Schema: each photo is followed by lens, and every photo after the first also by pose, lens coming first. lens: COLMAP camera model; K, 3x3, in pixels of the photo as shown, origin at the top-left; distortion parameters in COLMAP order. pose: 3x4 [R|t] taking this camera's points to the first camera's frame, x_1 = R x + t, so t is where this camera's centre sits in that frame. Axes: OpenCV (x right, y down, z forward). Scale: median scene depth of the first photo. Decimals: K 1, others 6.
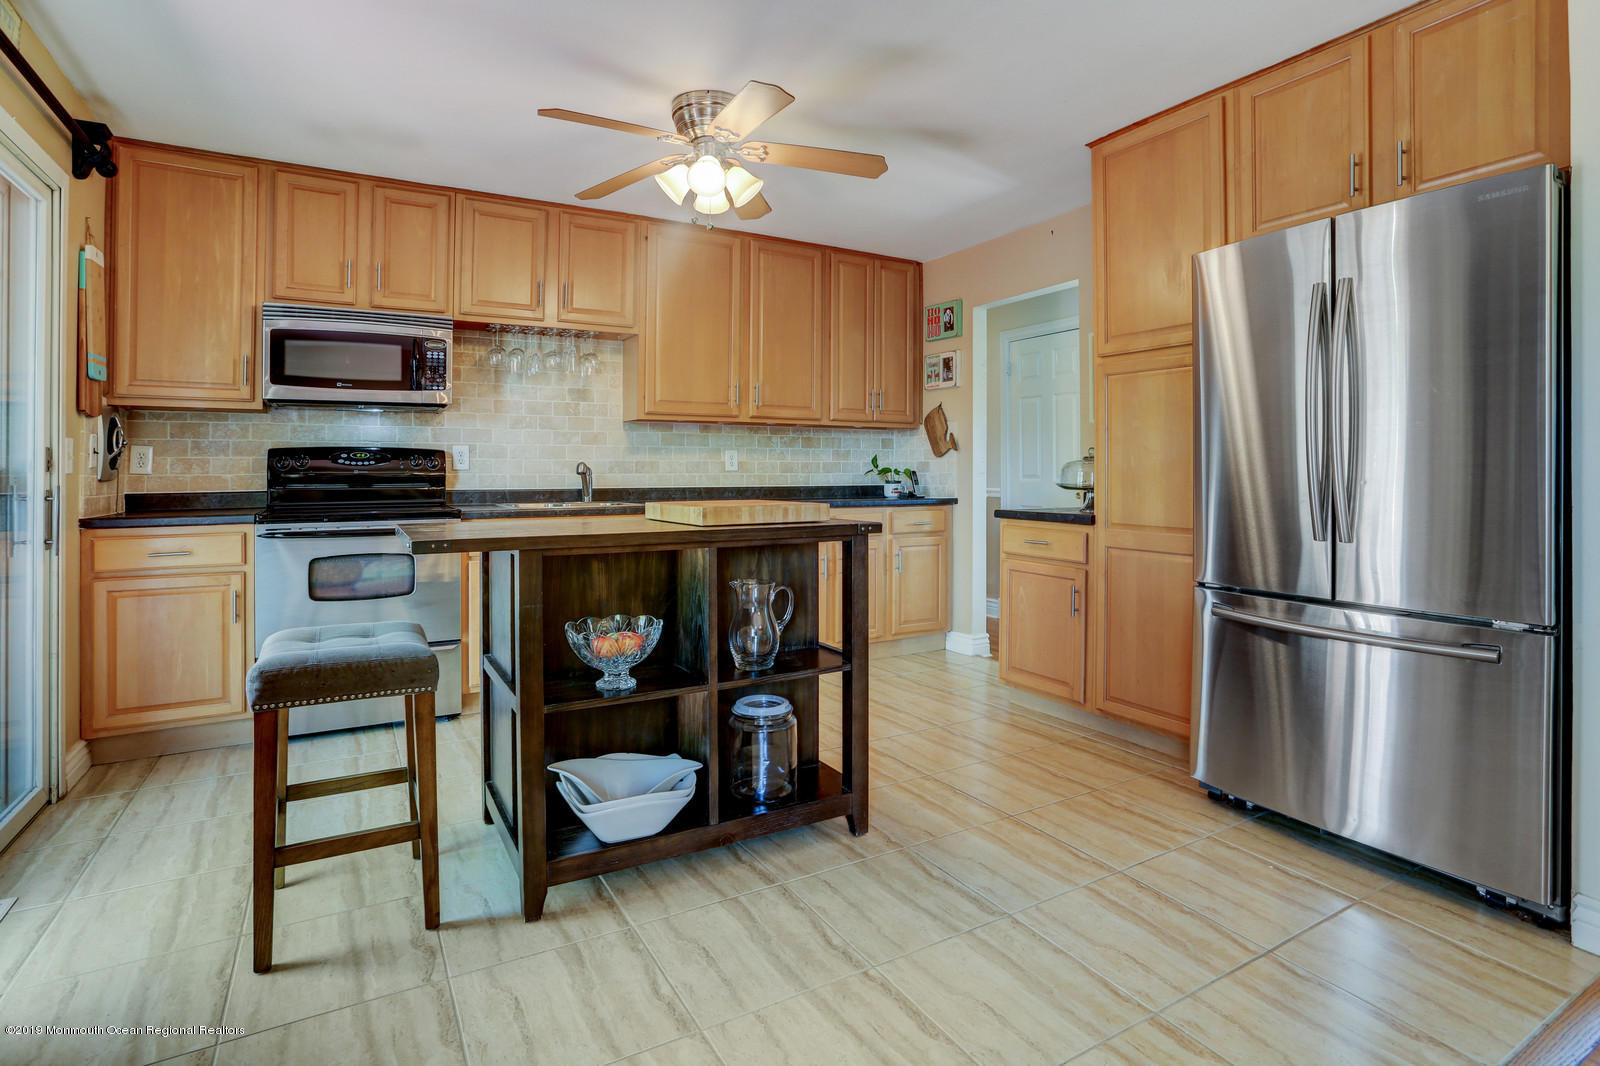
lens RADIAL K [[799.5, 0, 797.2], [0, 799.5, 472.9], [0, 0, 1]] dist [-0.077326, 0.053208]
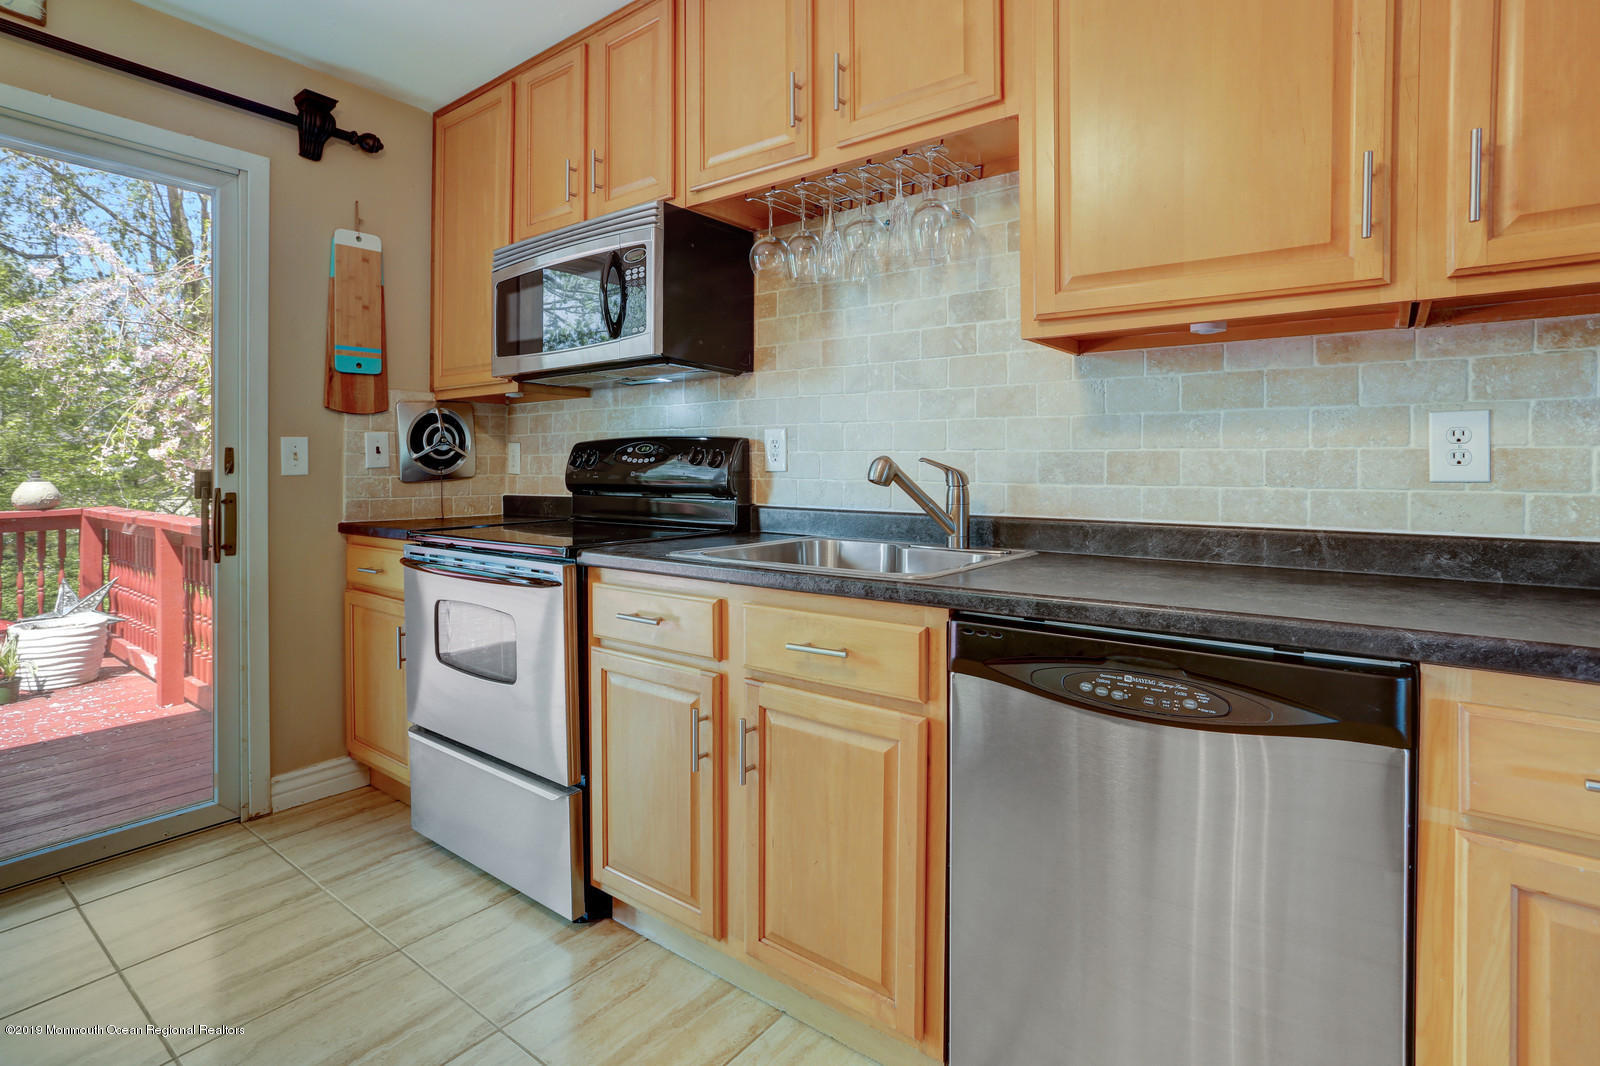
lens RADIAL K [[762.0, 0, 805.9], [0, 762.0, 473.7], [0, 0, 1]] dist [-0.070809, 0.044153]
pose [[0.401875, 0.010324, -0.915637, 0.091119], [-0.006115, 0.999944, 0.008591, -0.007721], [0.915674, 0.002147, 0.401915, 0.841981]]
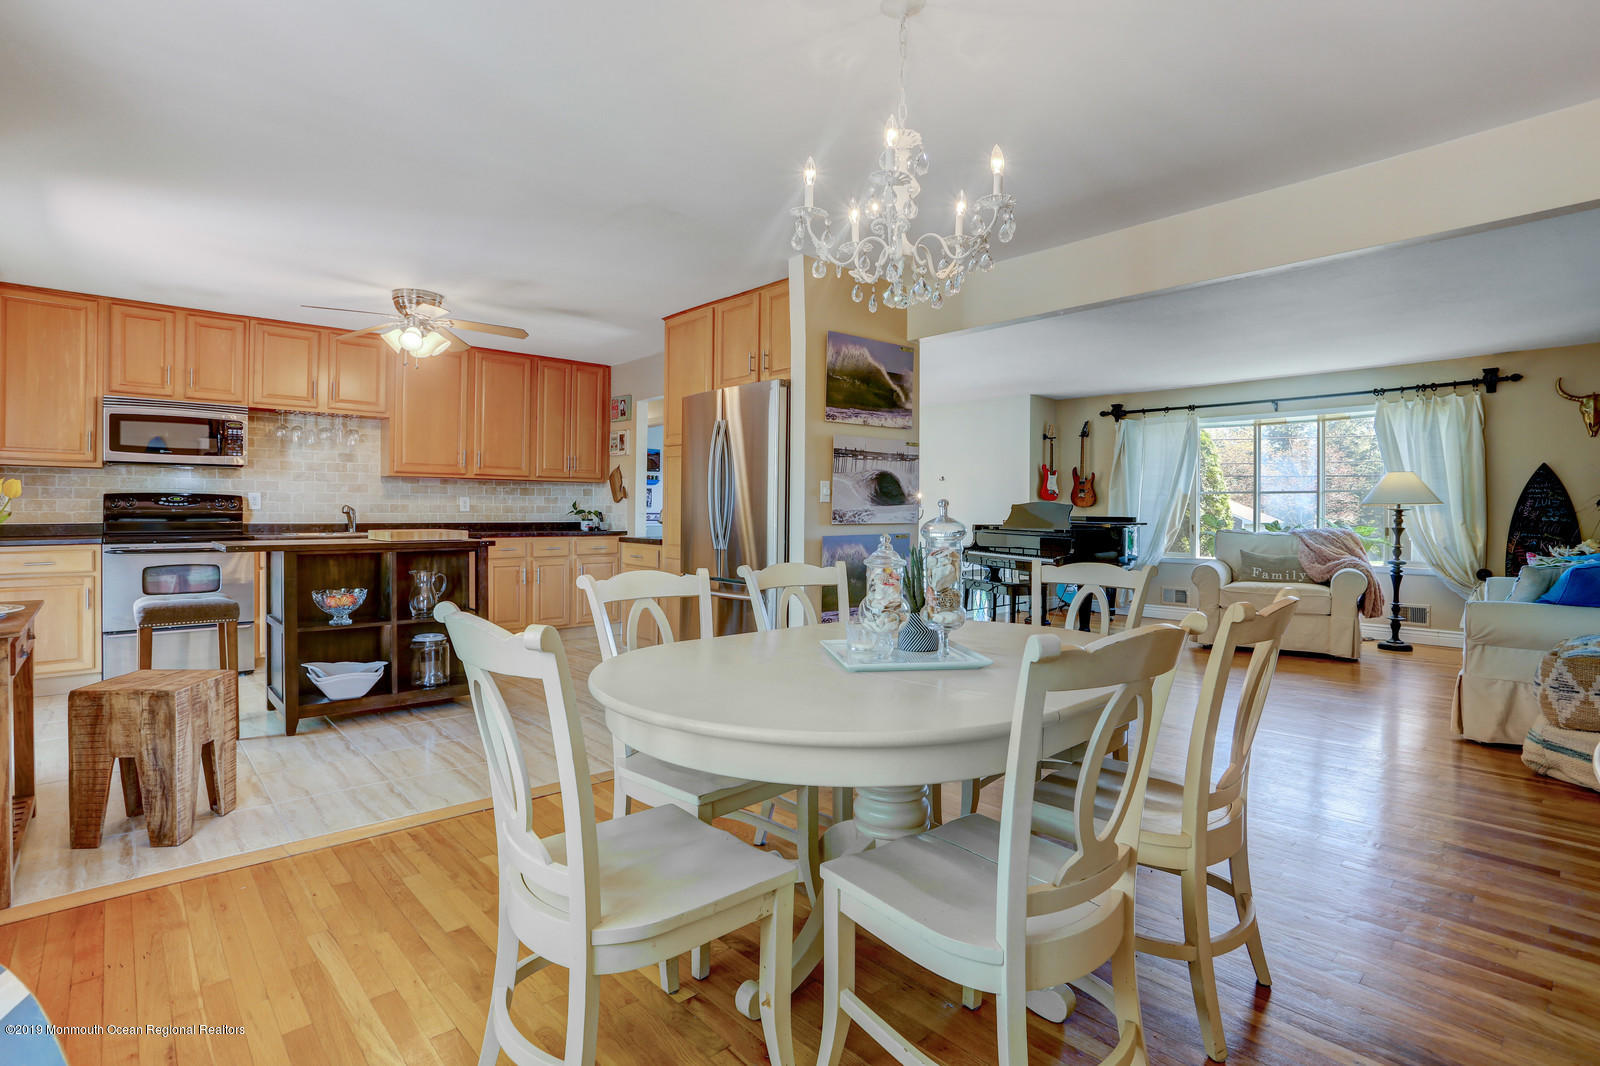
lens RADIAL K [[775.1, 0, 777.1], [0, 775.1, 521.4], [0, 0, 1]] dist [-0.050628, 0.030390]
pose [[0.980898, 0.005521, 0.194444, 0.247067], [-0.007926, 0.999901, 0.011589, -0.006087], [-0.194361, -0.012909, 0.980845, -0.567467]]
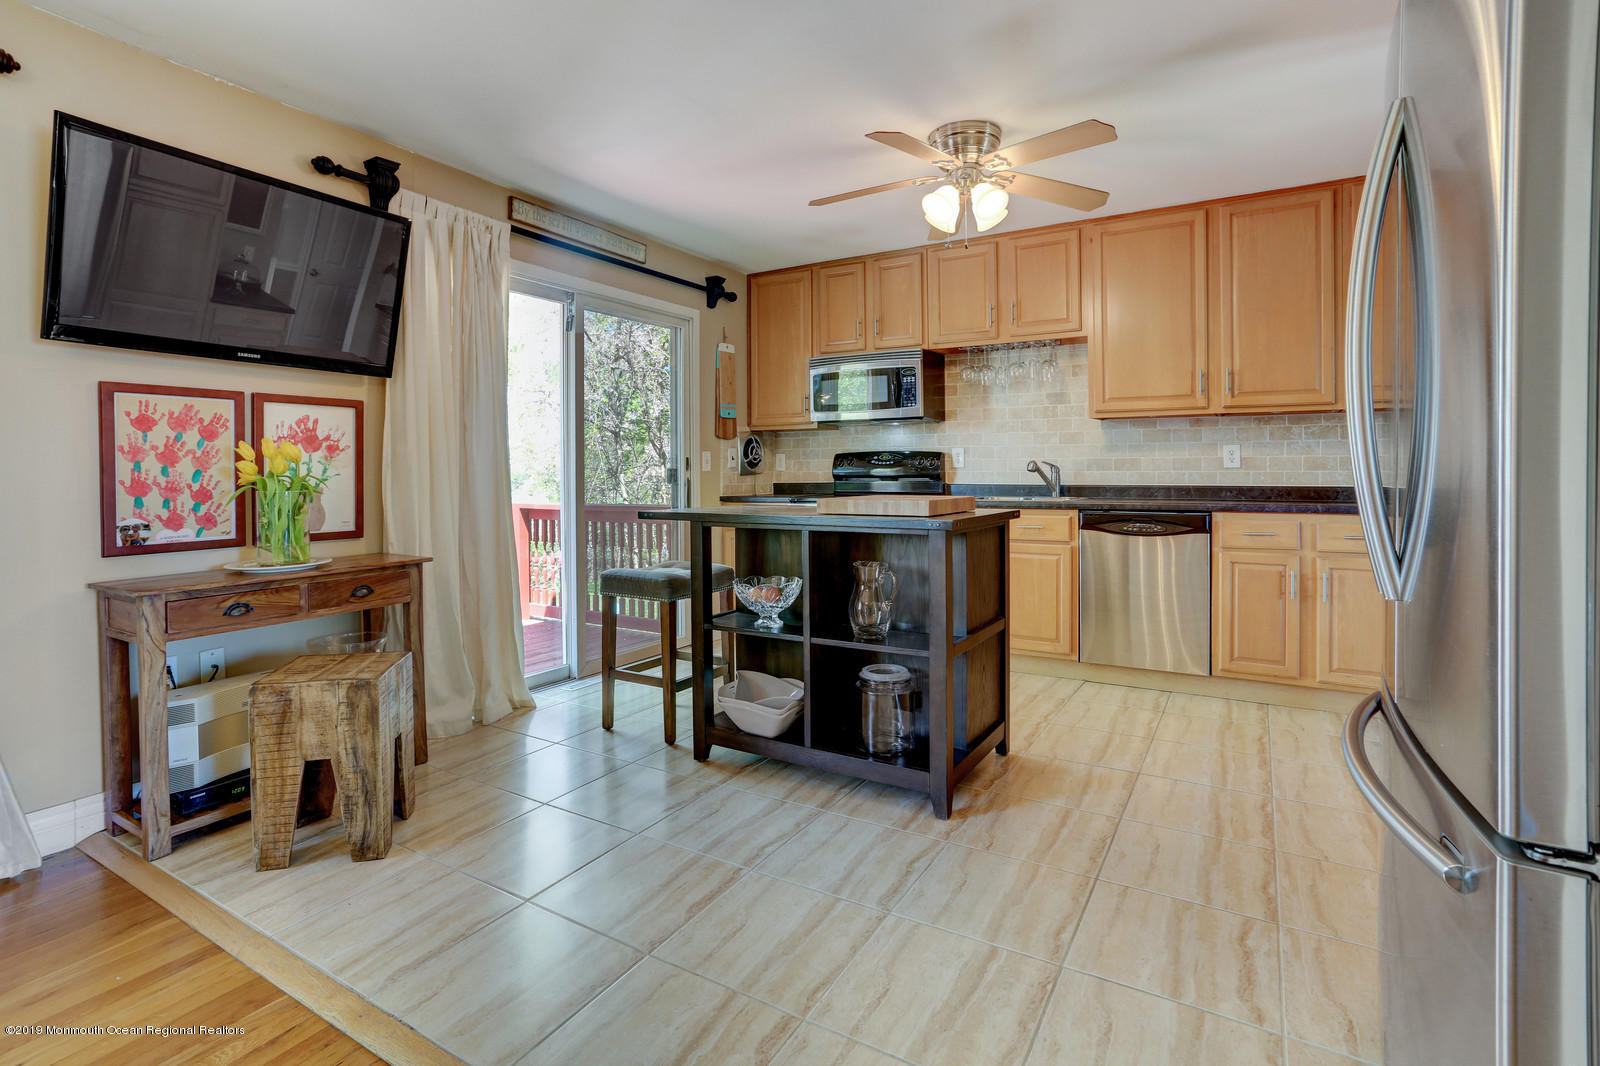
lens RADIAL K [[762.0, 0, 805.9], [0, 762.0, 473.7], [0, 0, 1]] dist [-0.070809, 0.044153]
pose [[0.501264, 0.005021, -0.865280, 0.509674], [0.001363, 0.999977, 0.006593, -0.002706], [0.865293, -0.004484, 0.501246, 0.209024]]
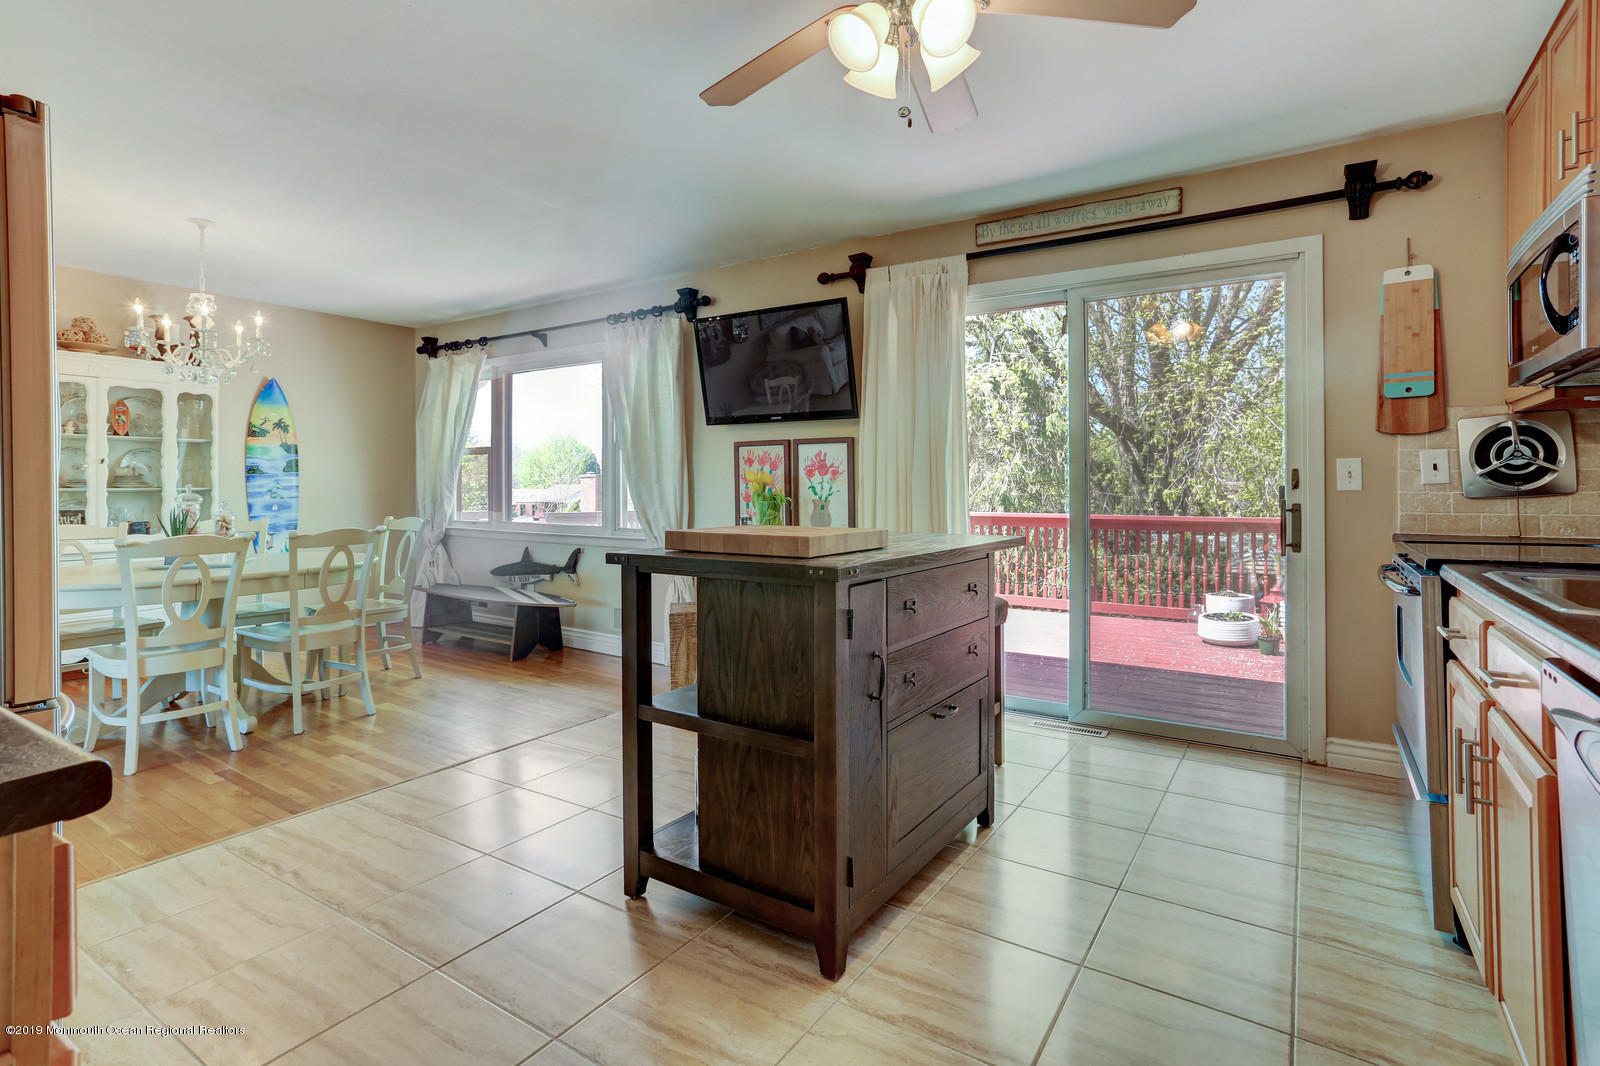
lens RADIAL K [[799.5, 0, 797.2], [0, 799.5, 472.9], [0, 0, 1]] dist [-0.077326, 0.053208]
pose [[-0.890786, 0.001002, -0.454421, 0.190764], [0.007067, 0.999907, -0.011649, -0.010869], [0.454367, -0.013588, -0.890711, 1.142984]]
